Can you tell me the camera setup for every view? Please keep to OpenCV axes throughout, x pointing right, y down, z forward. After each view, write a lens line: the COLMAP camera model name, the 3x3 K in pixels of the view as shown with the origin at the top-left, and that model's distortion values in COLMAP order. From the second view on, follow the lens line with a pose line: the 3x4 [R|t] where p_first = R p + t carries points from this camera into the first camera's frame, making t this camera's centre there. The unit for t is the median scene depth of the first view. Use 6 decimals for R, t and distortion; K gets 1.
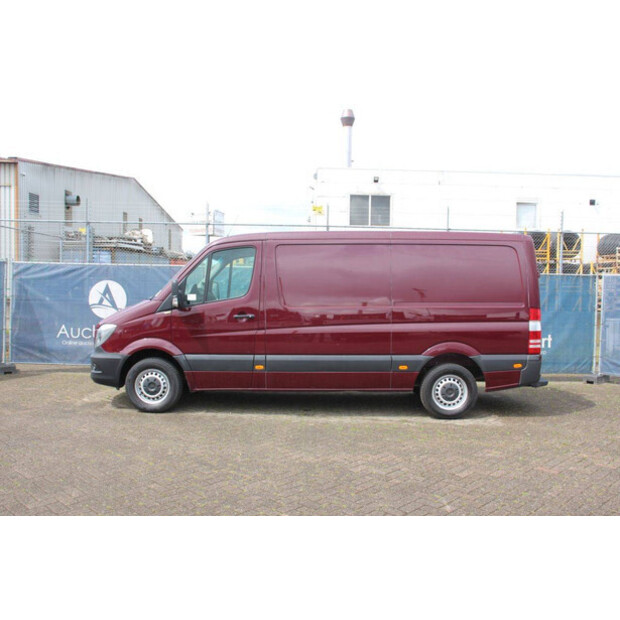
lens RADIAL K [[599.3, 0, 310.0], [0, 599.3, 310.0], [0, 0, 1]] dist [-0.123504, 0.153632]
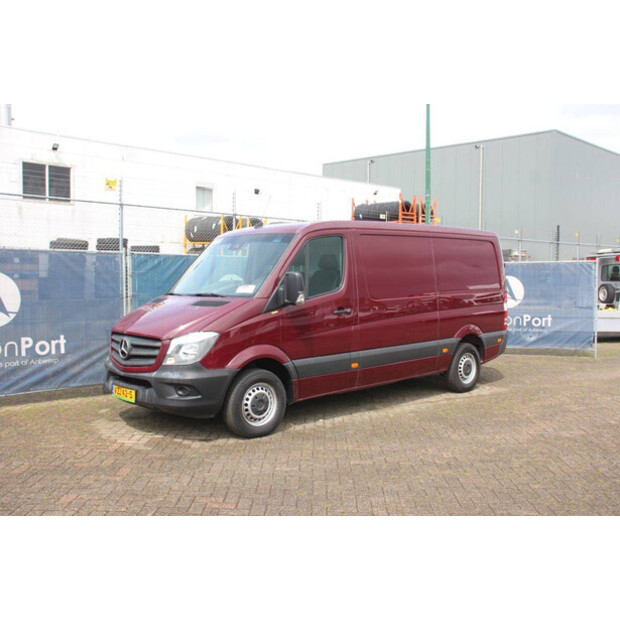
lens RADIAL K [[624.5, 0, 325.5], [0, 624.5, 309.0], [0, 0, 1]] dist [-0.135275, 0.235082]
pose [[0.712002, -0.050086, 0.700389, -0.787391], [0.031811, 0.998730, 0.039083, -0.031142], [-0.701457, -0.005547, 0.712691, 0.334914]]
